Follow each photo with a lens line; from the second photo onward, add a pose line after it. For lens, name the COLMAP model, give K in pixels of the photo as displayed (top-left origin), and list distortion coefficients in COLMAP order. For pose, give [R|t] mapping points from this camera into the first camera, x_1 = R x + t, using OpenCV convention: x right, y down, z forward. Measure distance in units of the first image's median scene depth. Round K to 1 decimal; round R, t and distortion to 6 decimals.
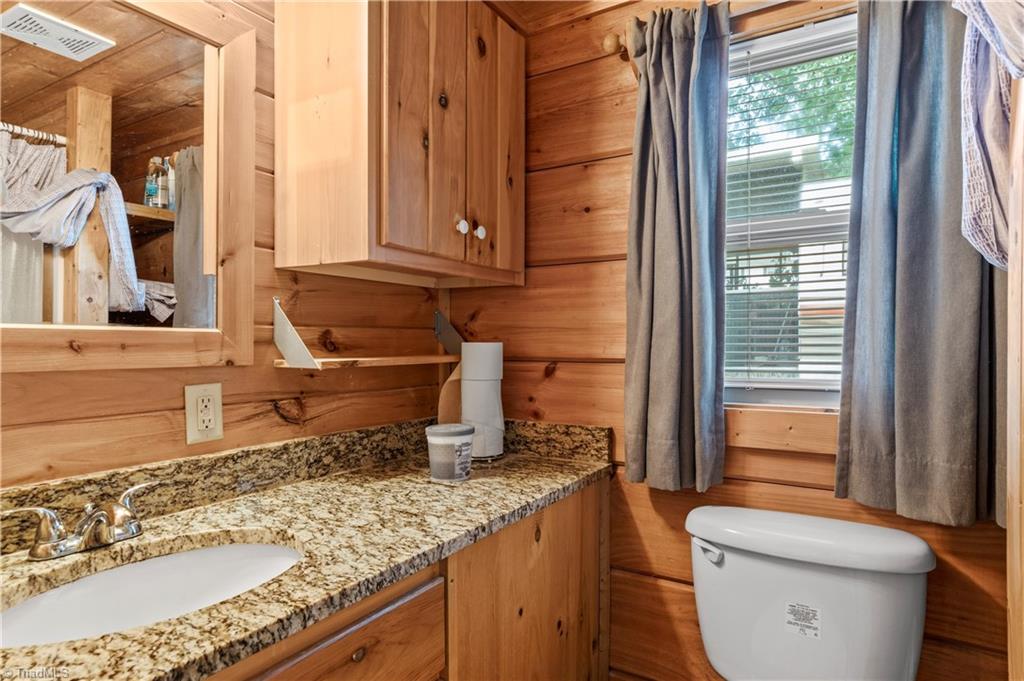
lens RADIAL K [[569.9, 0, 534.1], [0, 569.9, 347.8], [0, 0, 1]] dist [0.000989, 0.000354]
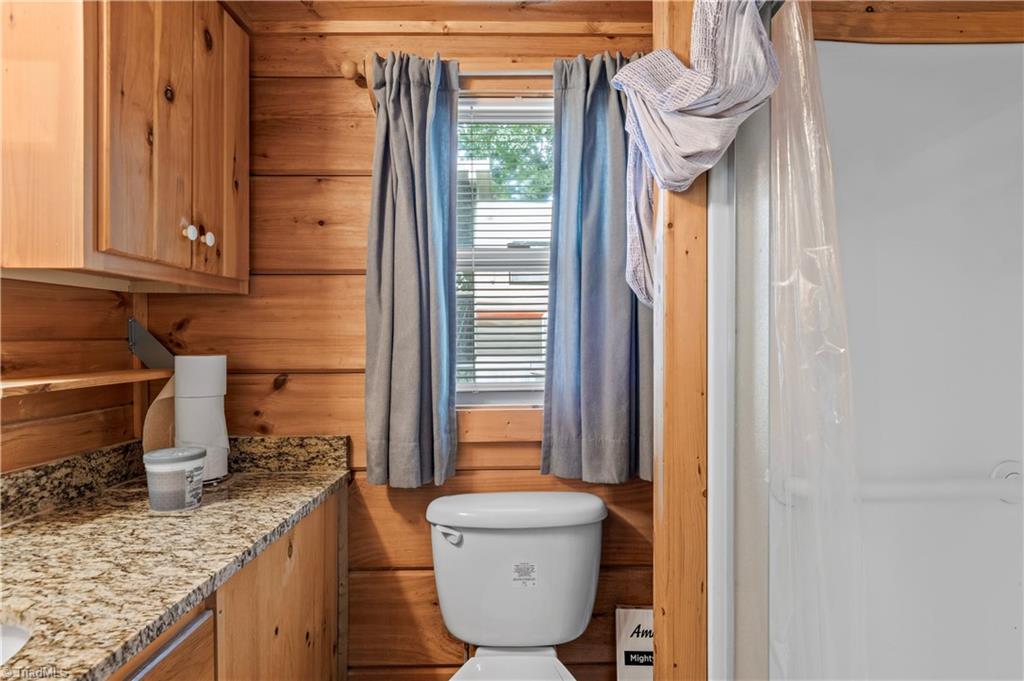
lens RADIAL K [[549.2, 0, 545.0], [0, 549.2, 347.6], [0, 0, 1]] dist [-0.003184, -0.000342]
pose [[0.853083, -0.009227, 0.521694, -0.096553], [0.010576, 0.999944, 0.000392, -0.020409], [-0.521668, 0.005183, 0.853133, -0.049207]]
